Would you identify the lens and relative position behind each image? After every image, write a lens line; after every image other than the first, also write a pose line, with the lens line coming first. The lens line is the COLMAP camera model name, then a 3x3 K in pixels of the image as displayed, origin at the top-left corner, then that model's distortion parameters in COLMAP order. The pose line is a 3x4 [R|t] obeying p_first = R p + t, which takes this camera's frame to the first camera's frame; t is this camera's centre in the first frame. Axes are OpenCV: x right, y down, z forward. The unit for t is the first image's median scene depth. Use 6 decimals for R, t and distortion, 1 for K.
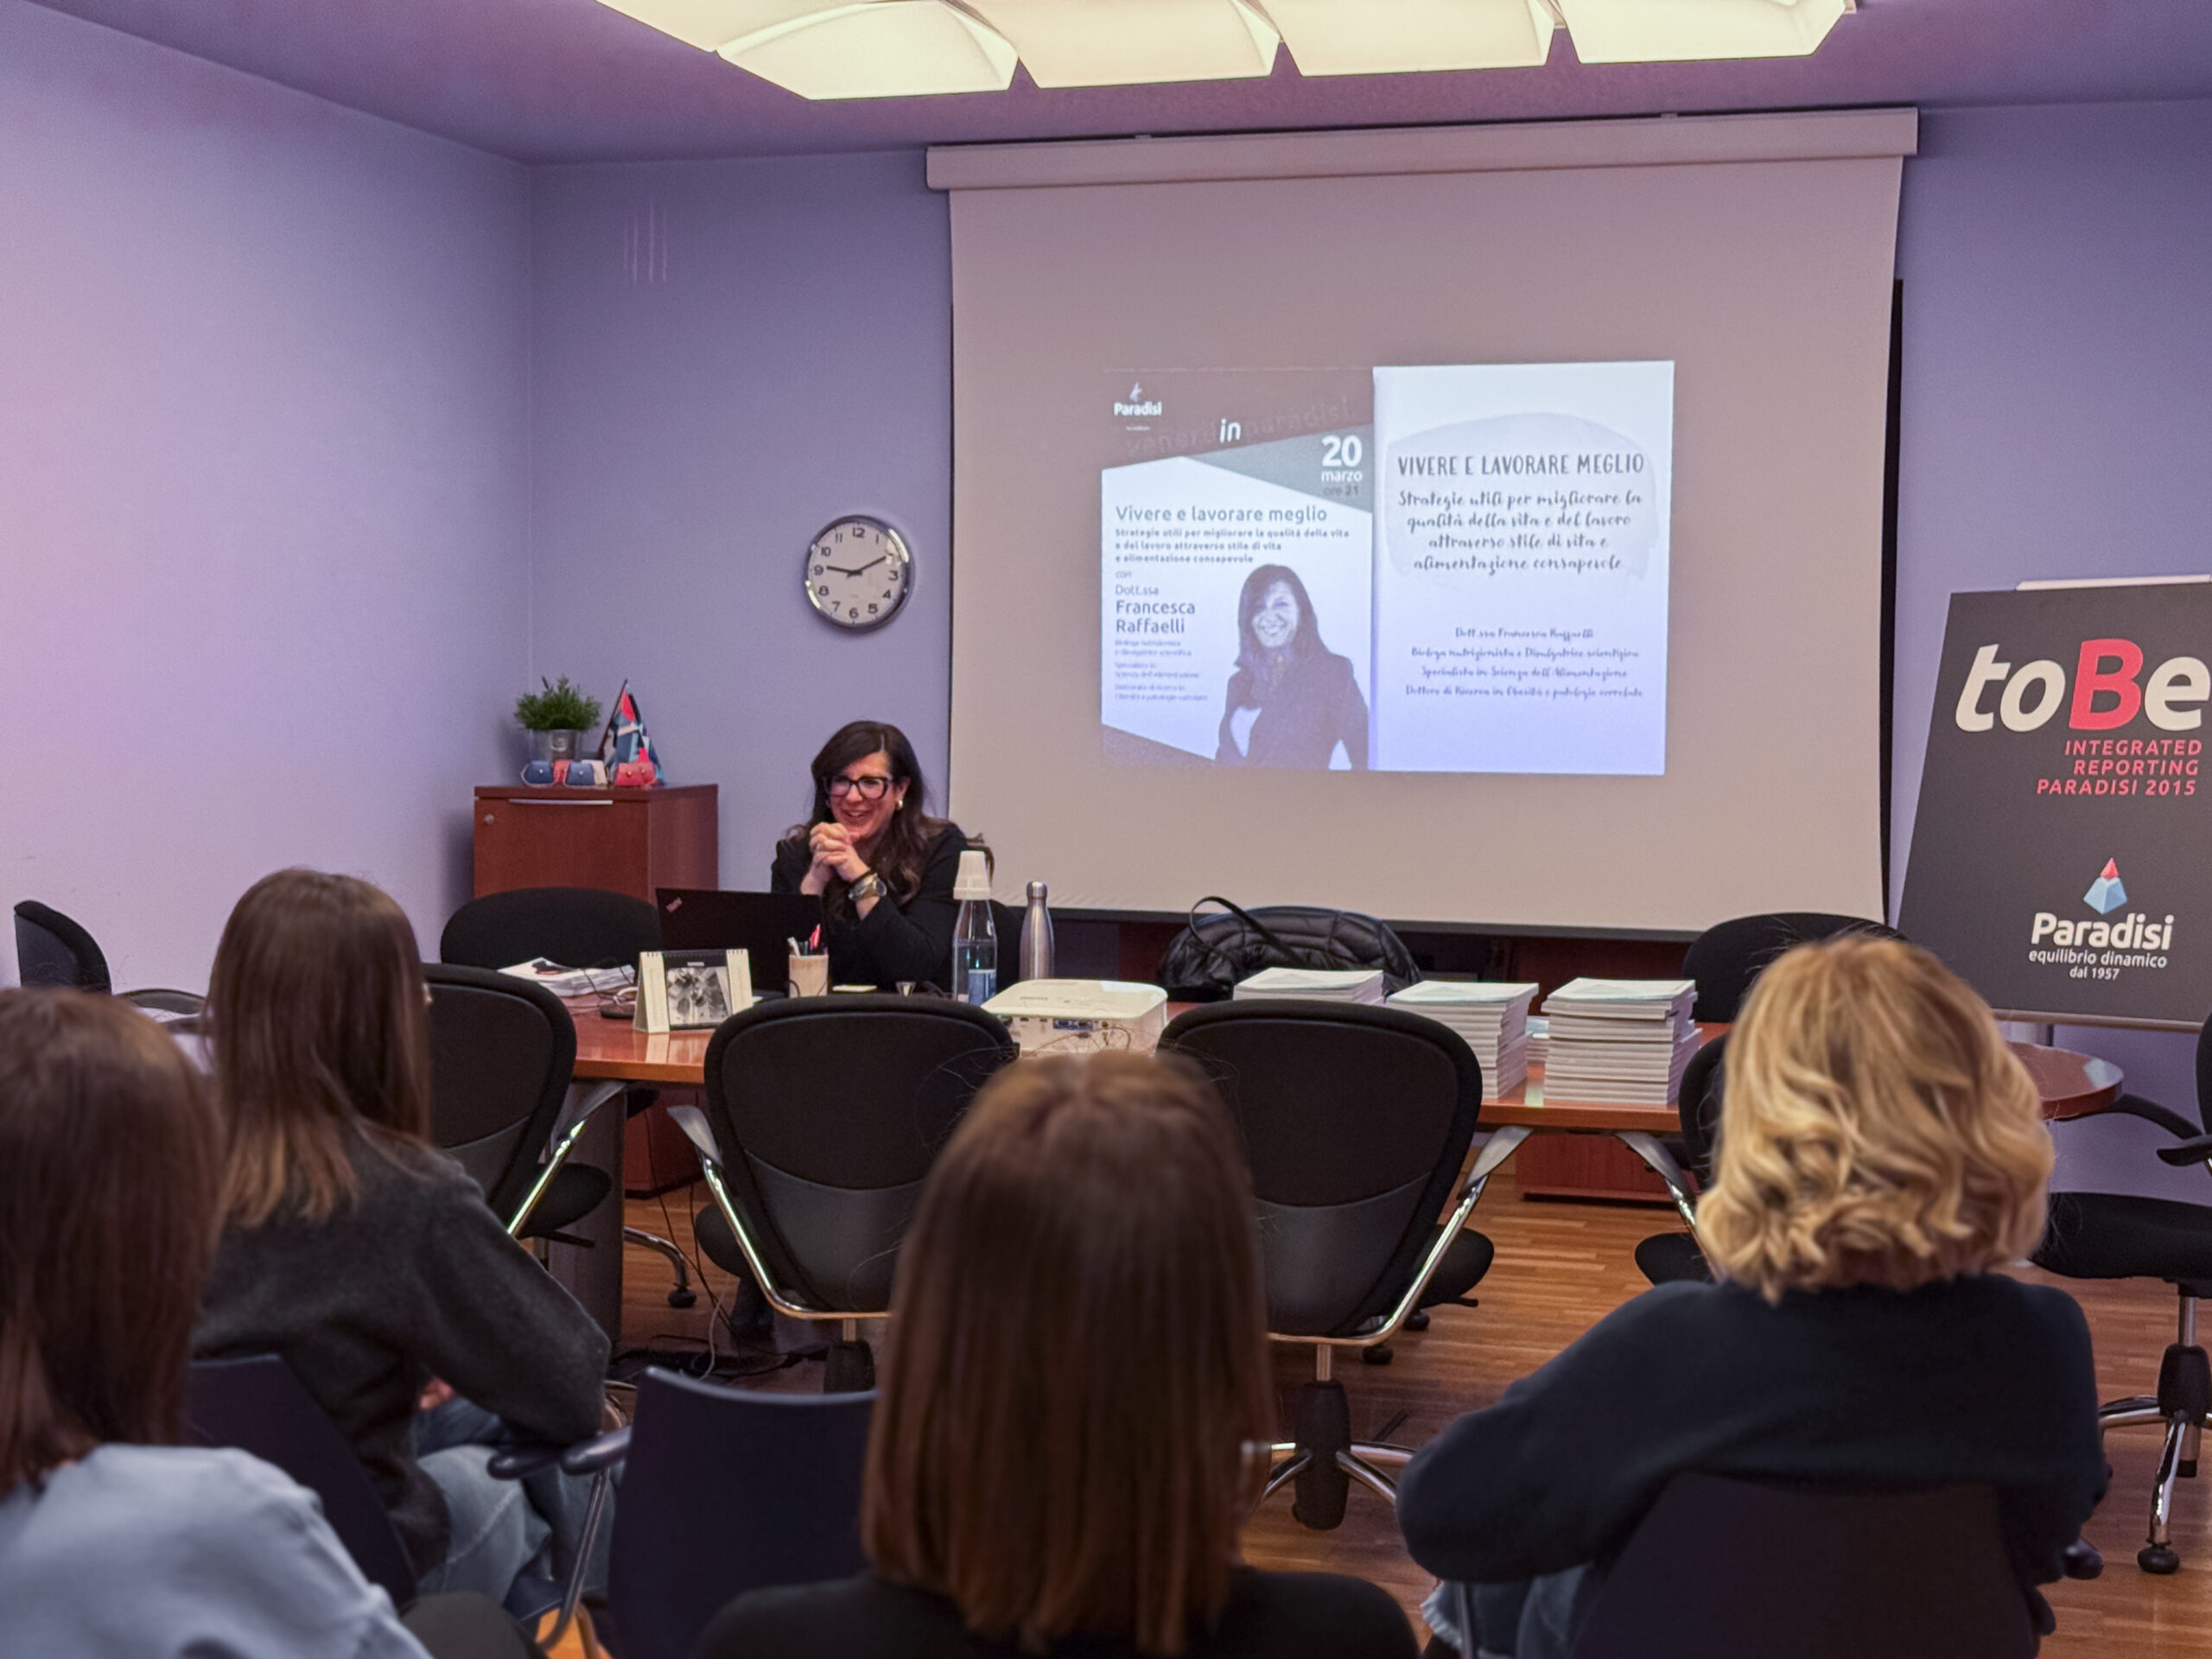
lens RADIAL K [[3043.8, 0, 1217.4], [0, 3043.8, 691.3], [0, 0, 1]] dist [0.409258, -1.836019]
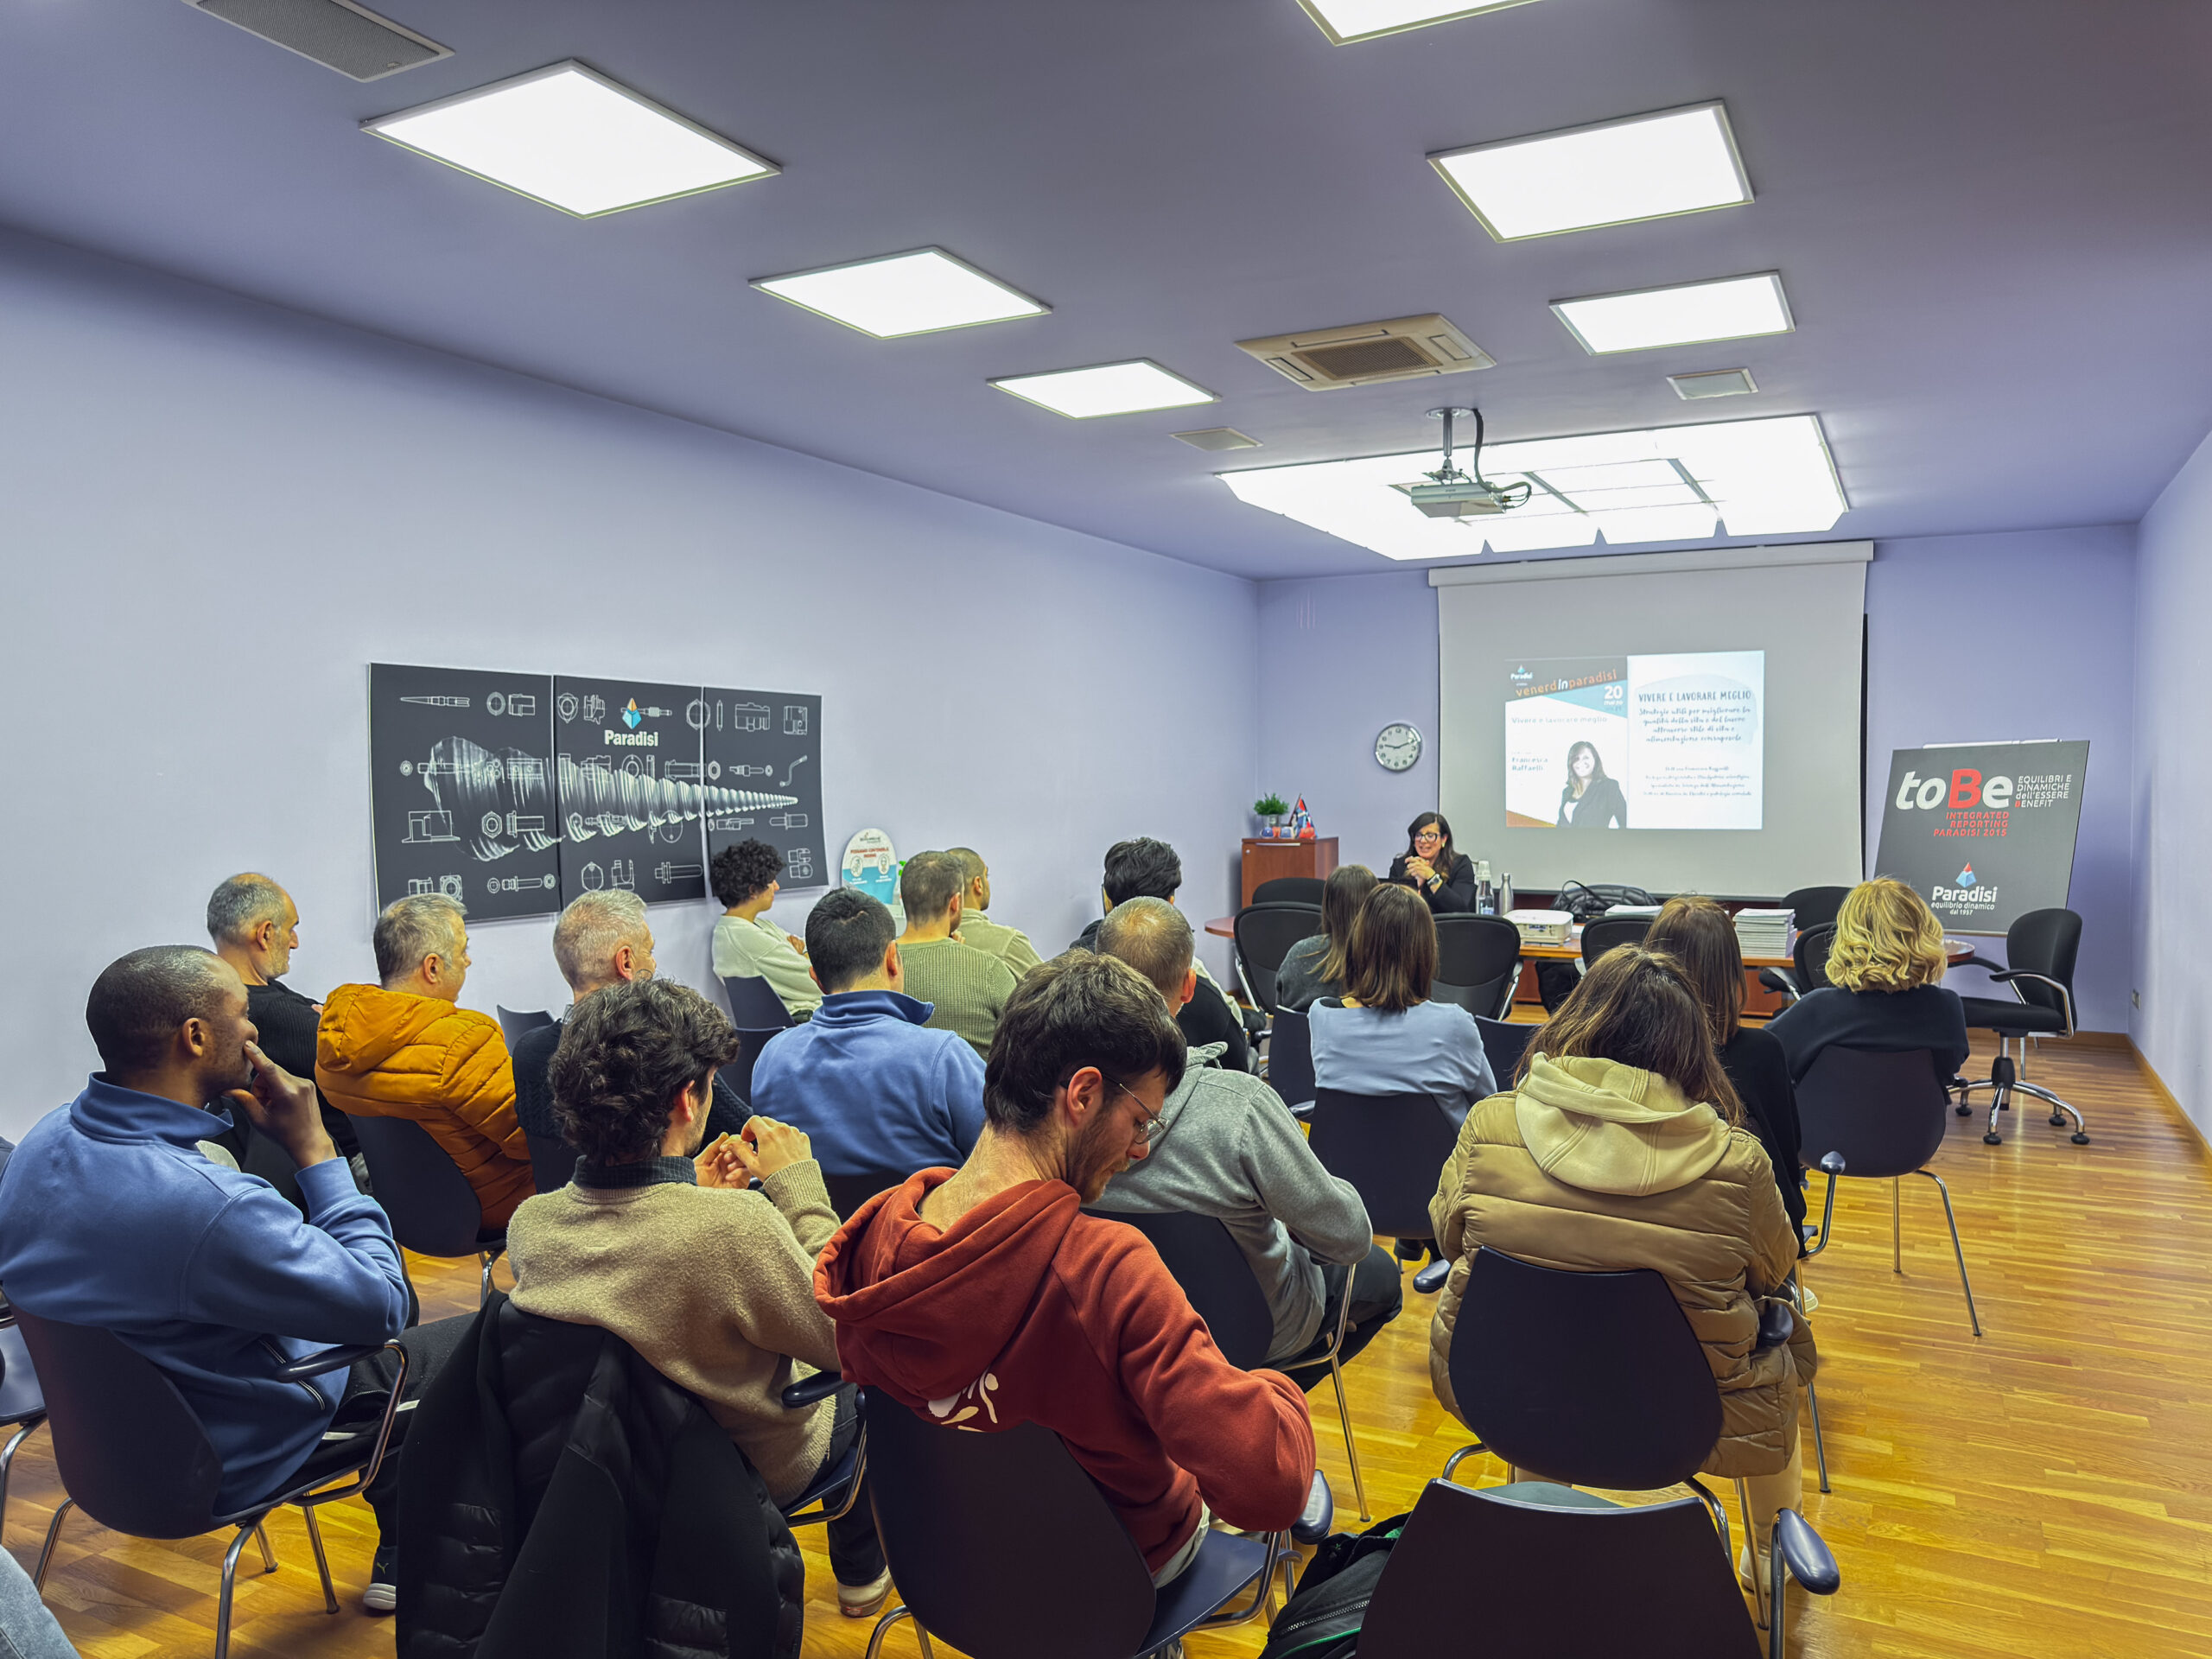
lens RADIAL K [[1621.3, 0, 1098.3], [0, 1621.3, 821.3], [0, 0, 1]] dist [-0.040227, 0.141029]
pose [[0.976880, -0.012225, -0.213440, -0.083450], [0.016774, 0.999669, 0.019515, -0.010593], [0.213130, -0.022644, 0.976761, -0.303682]]
